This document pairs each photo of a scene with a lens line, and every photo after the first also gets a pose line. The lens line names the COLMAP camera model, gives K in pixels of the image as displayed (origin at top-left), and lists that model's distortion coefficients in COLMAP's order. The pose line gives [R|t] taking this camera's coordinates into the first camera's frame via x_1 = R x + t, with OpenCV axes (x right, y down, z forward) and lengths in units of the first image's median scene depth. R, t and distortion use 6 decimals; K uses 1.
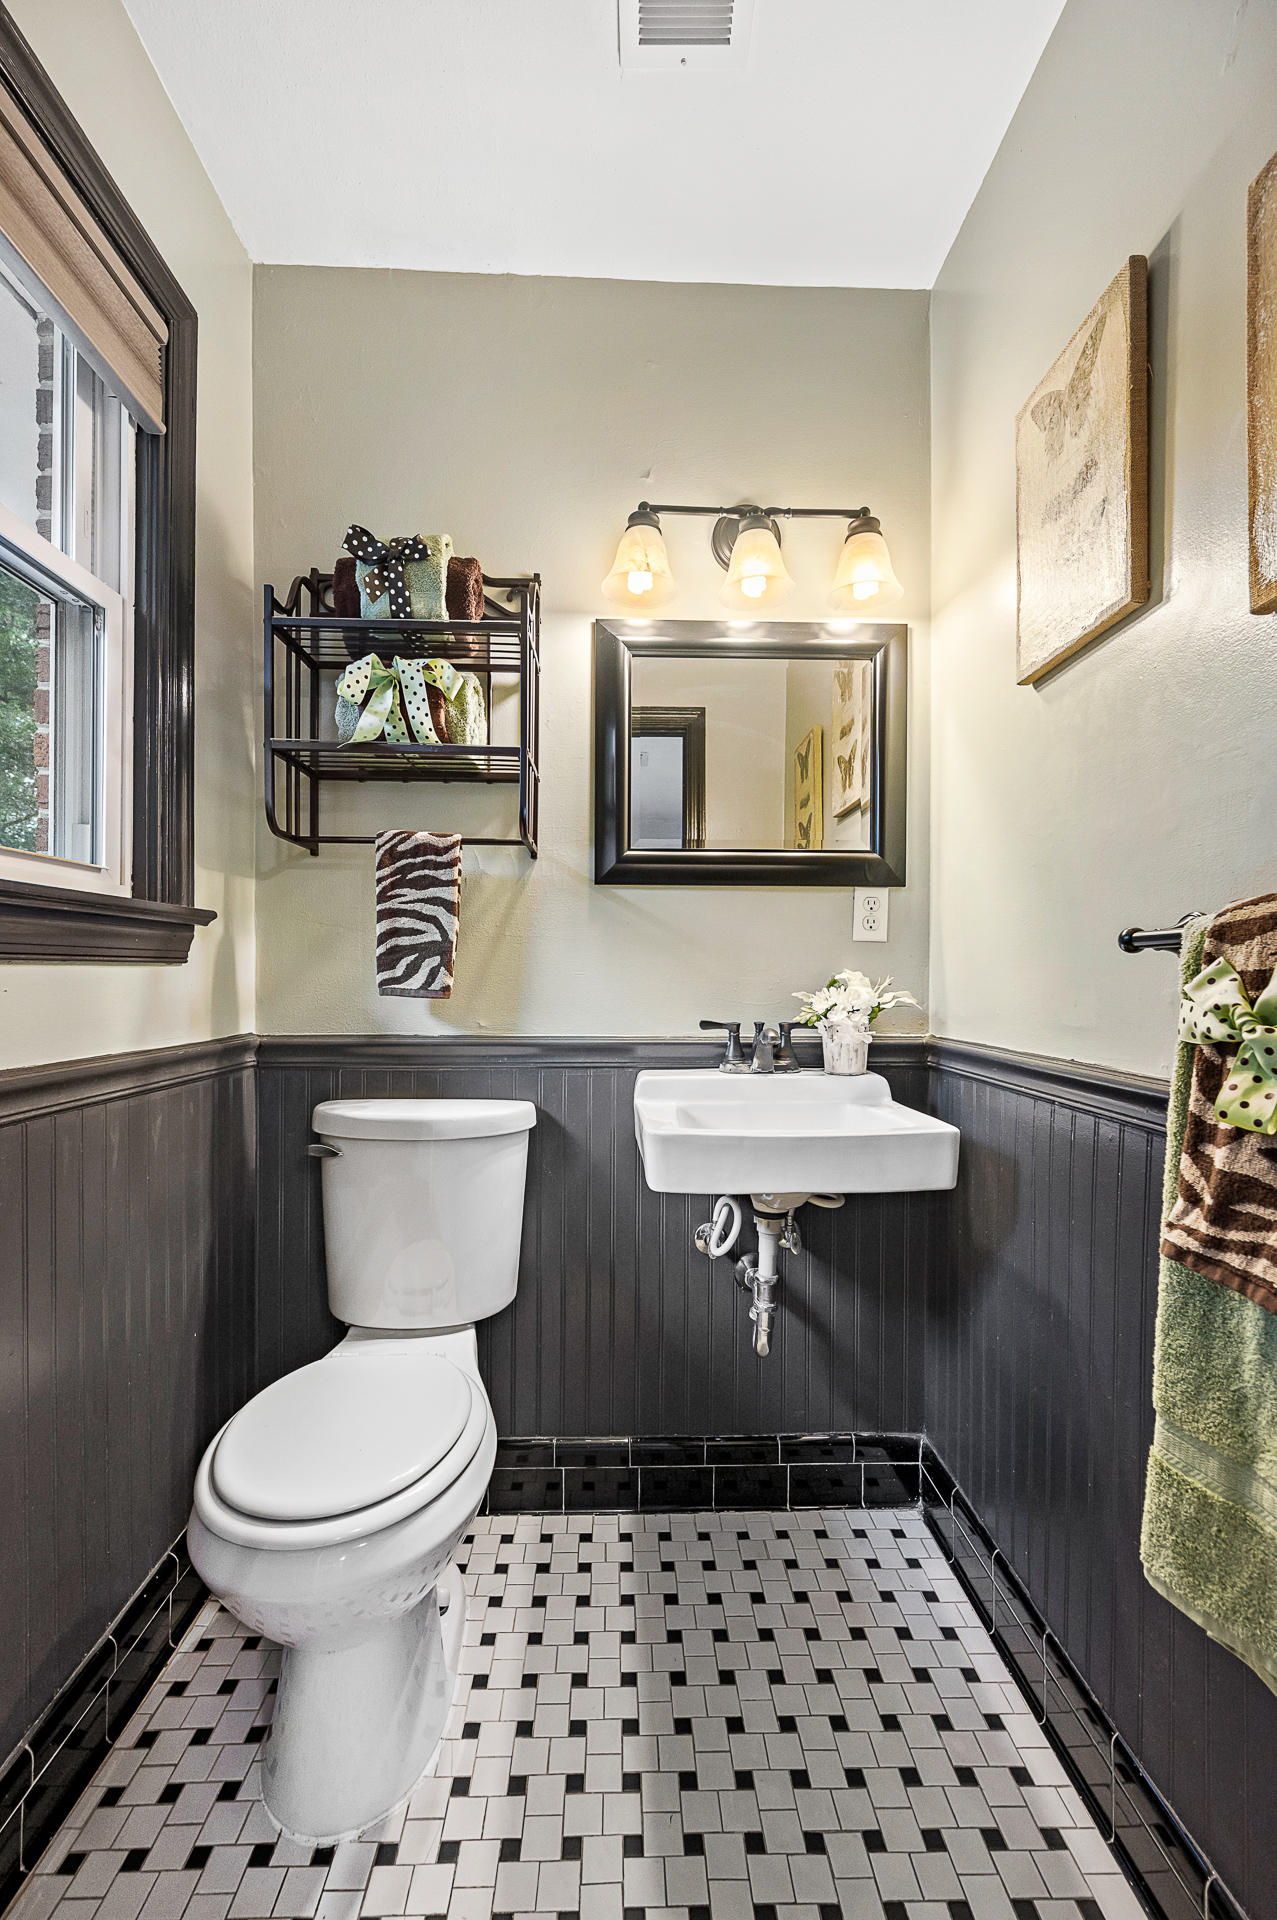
lens RADIAL K [[758.5, 0, 633.2], [0, 758.5, 976.1], [0, 0, 1]] dist [0.001960, -0.001462]
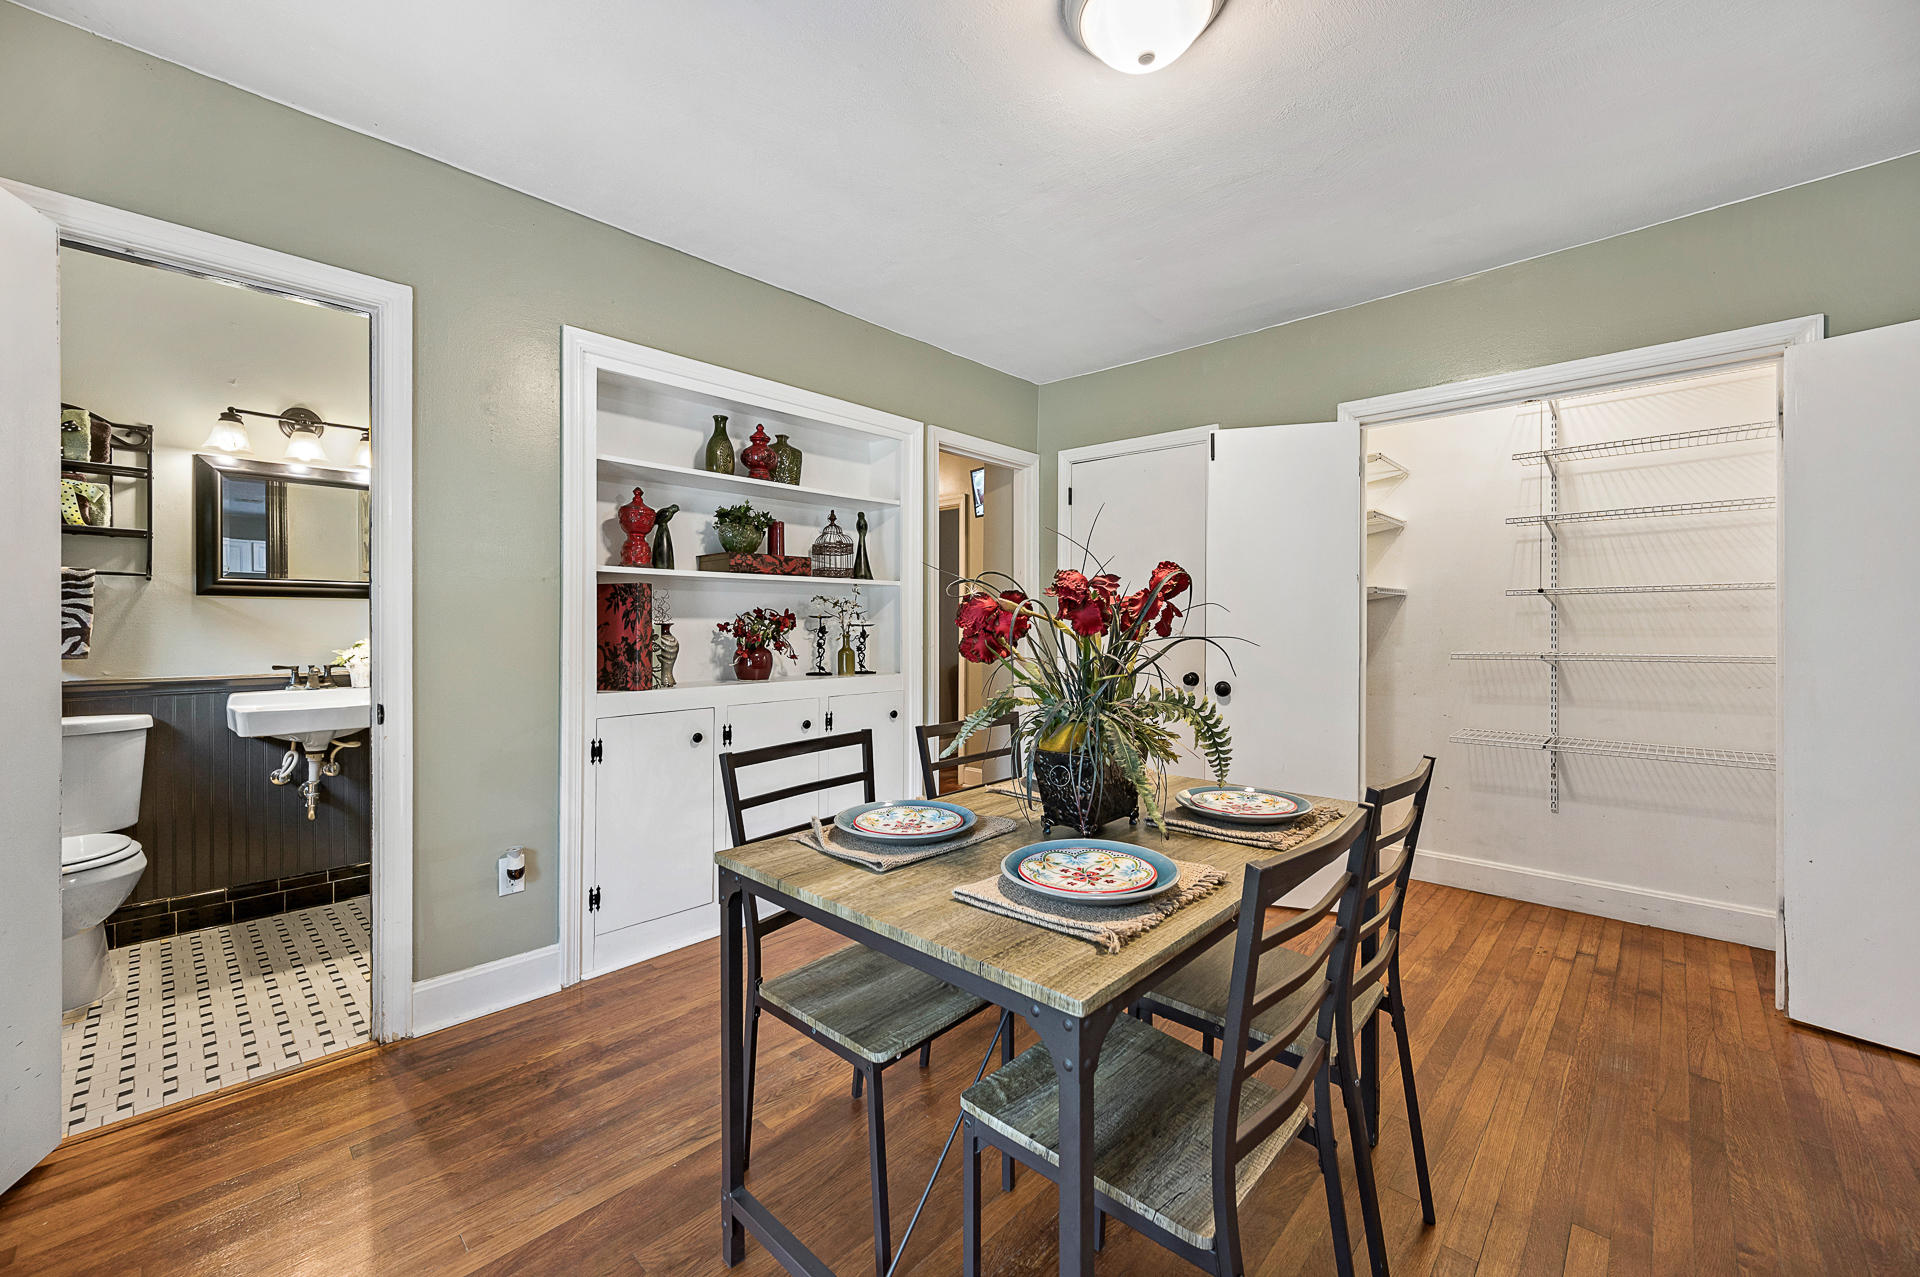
lens RADIAL K [[758.5, 0, 958.2], [0, 758.5, 632.5], [0, 0, 1]] dist [0.001960, -0.001462]
pose [[0.702932, -0.007808, 0.711214, -0.064187], [0.000942, 0.999949, 0.010047, -0.048414], [-0.711257, -0.006393, 0.702903, -1.720553]]
